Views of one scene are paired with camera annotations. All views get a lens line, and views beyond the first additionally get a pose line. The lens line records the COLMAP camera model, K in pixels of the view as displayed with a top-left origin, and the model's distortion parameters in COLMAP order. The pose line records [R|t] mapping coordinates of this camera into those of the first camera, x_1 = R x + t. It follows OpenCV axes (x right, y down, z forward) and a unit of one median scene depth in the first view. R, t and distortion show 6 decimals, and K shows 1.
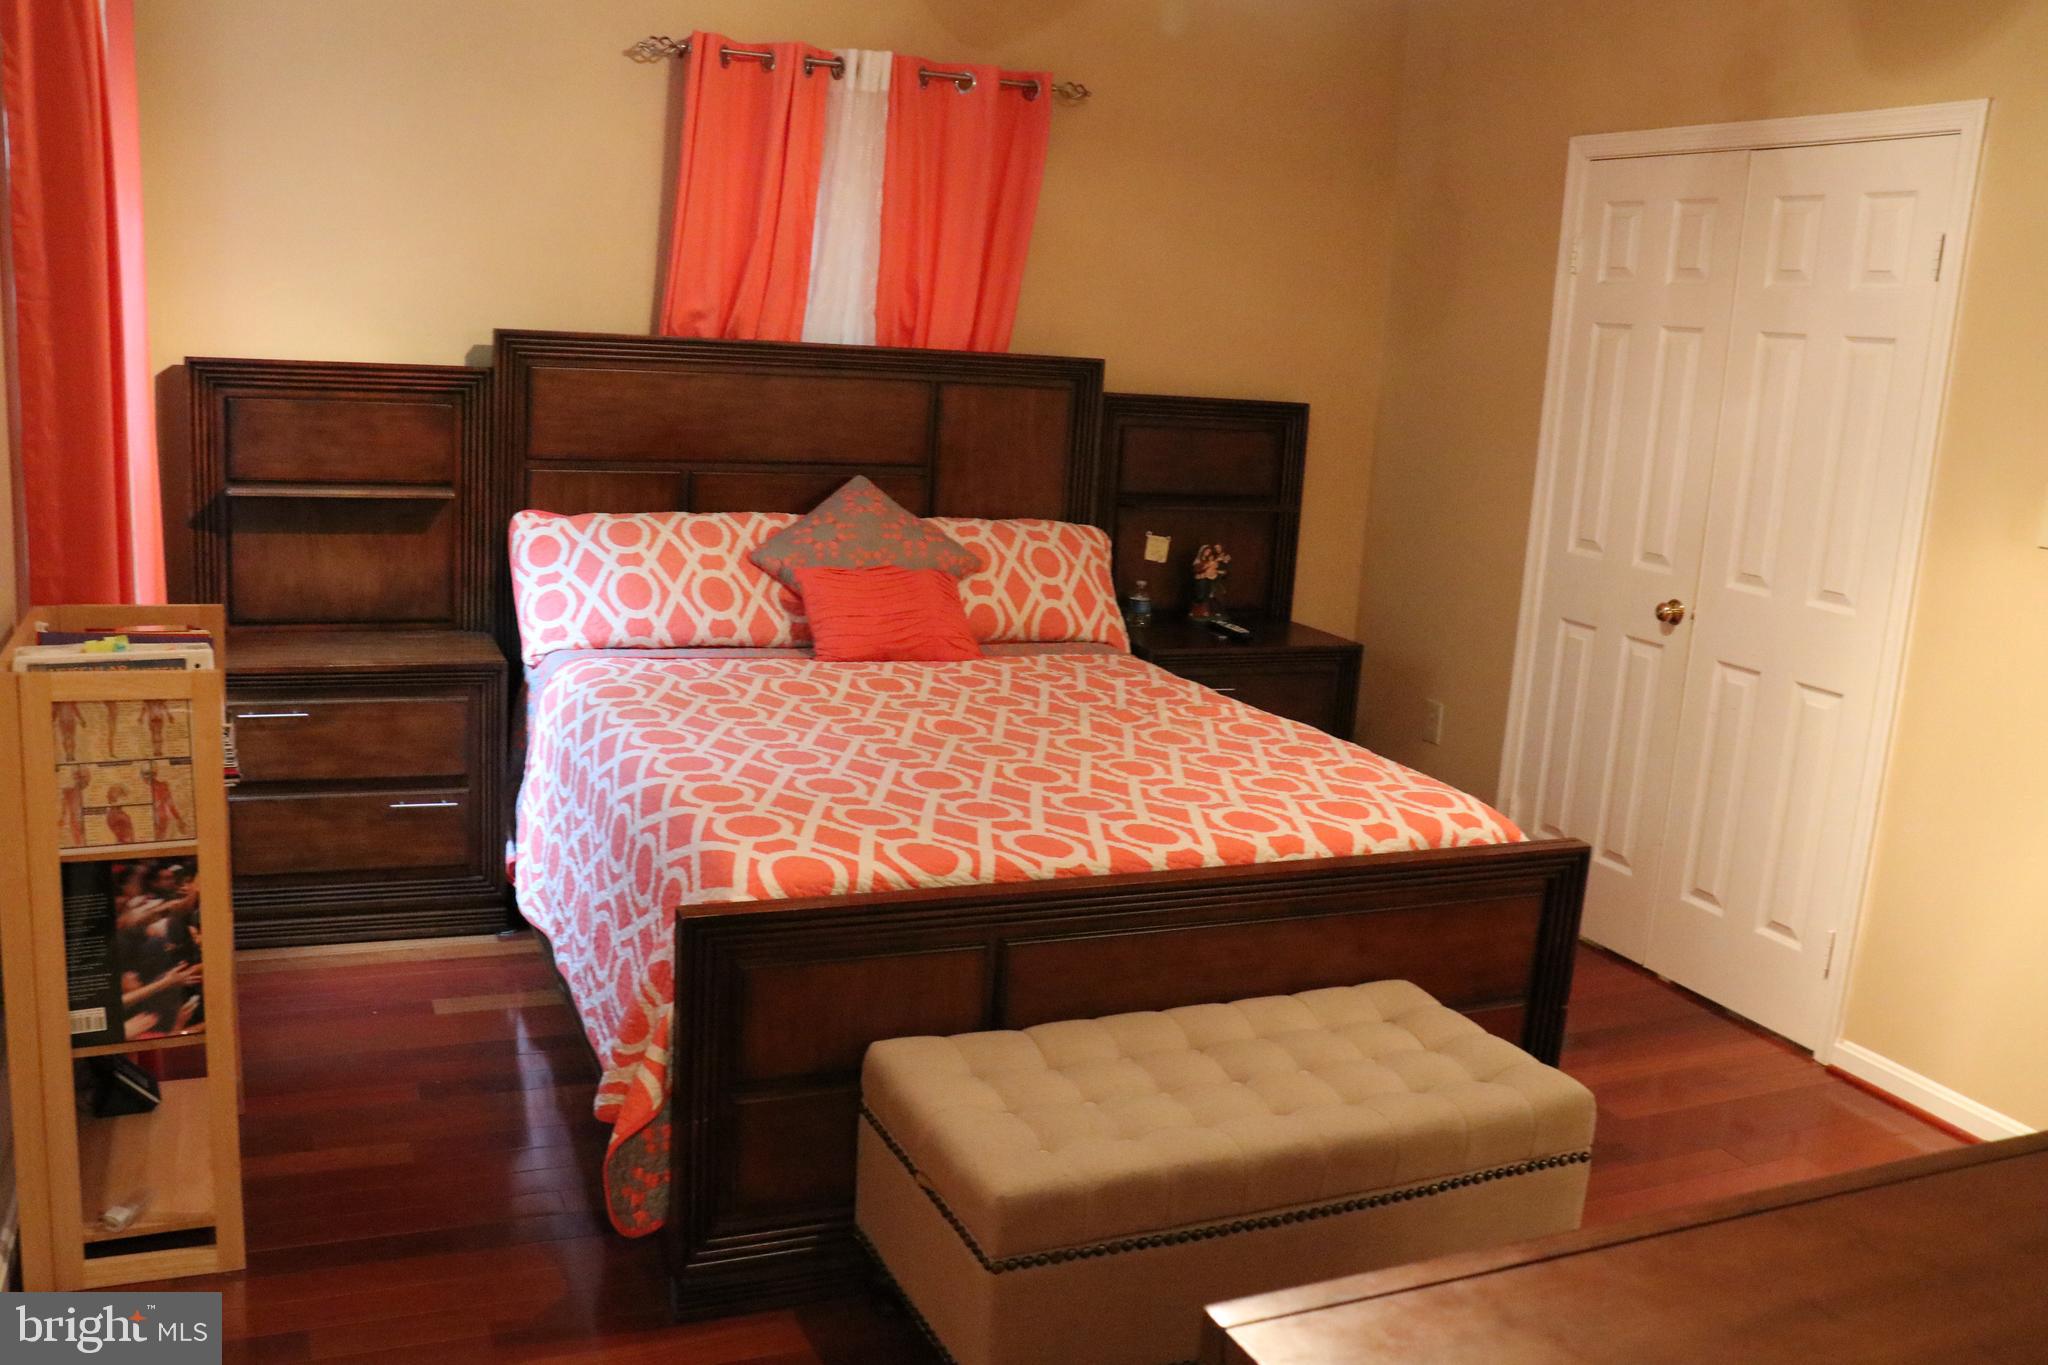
lens RADIAL K [[1781.6, 0, 1018.0], [0, 1781.6, 688.7], [0, 0, 1]] dist [-0.166363, 0.231357]
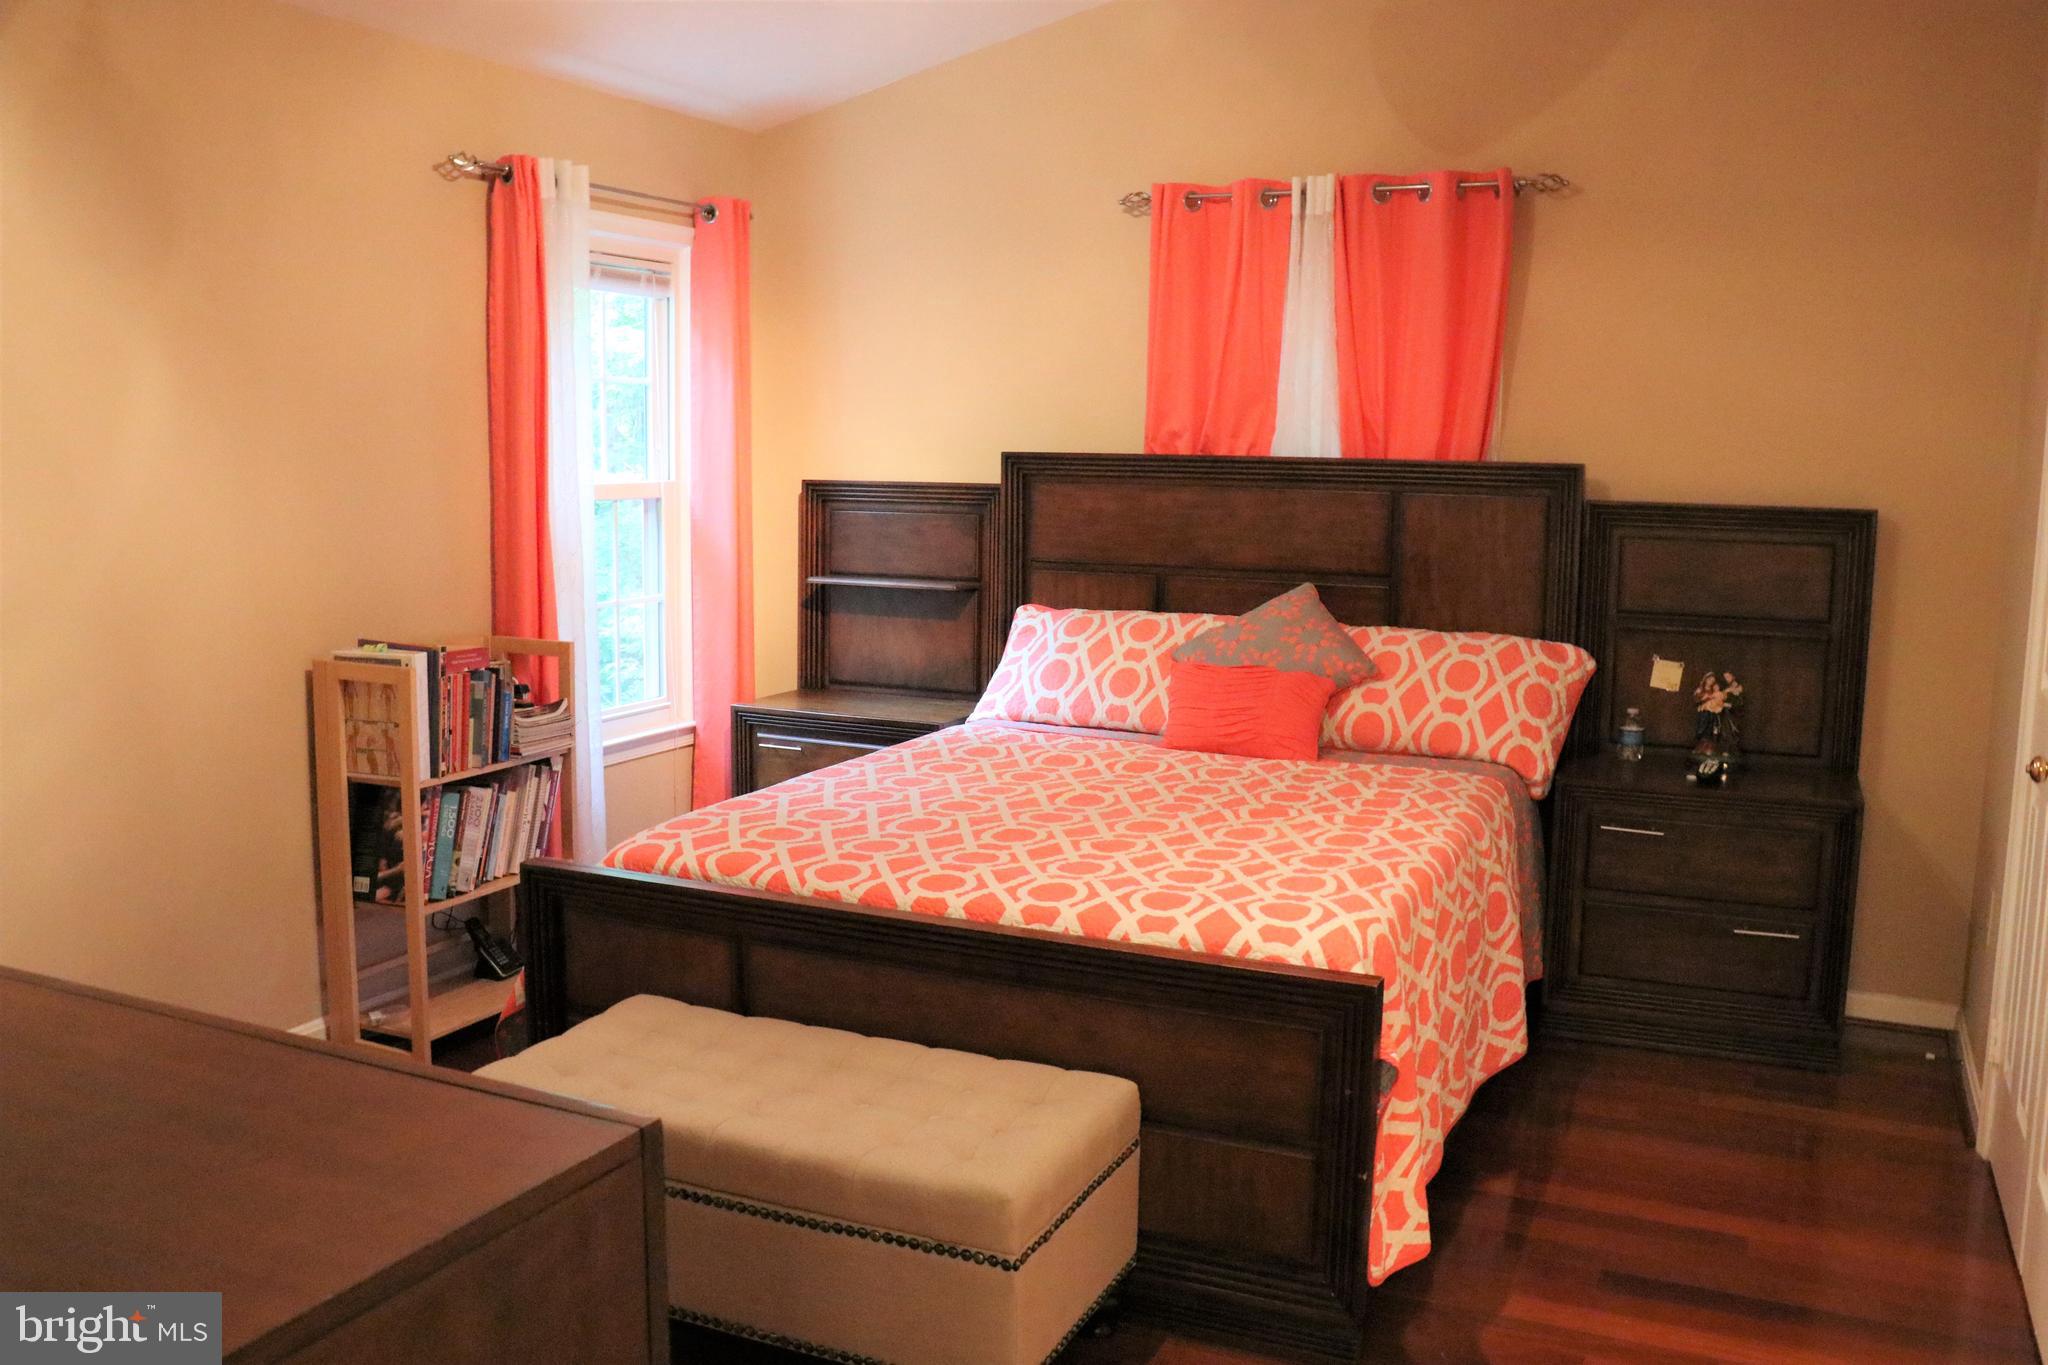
lens RADIAL K [[1781.6, 0, 1018.0], [0, 1781.6, 688.7], [0, 0, 1]] dist [-0.166363, 0.231357]
pose [[0.656207, 0.050852, -0.752866, 0.607076], [-0.121305, 0.991859, -0.038735, 0.001382], [0.744767, 0.116745, 0.657033, 0.214626]]
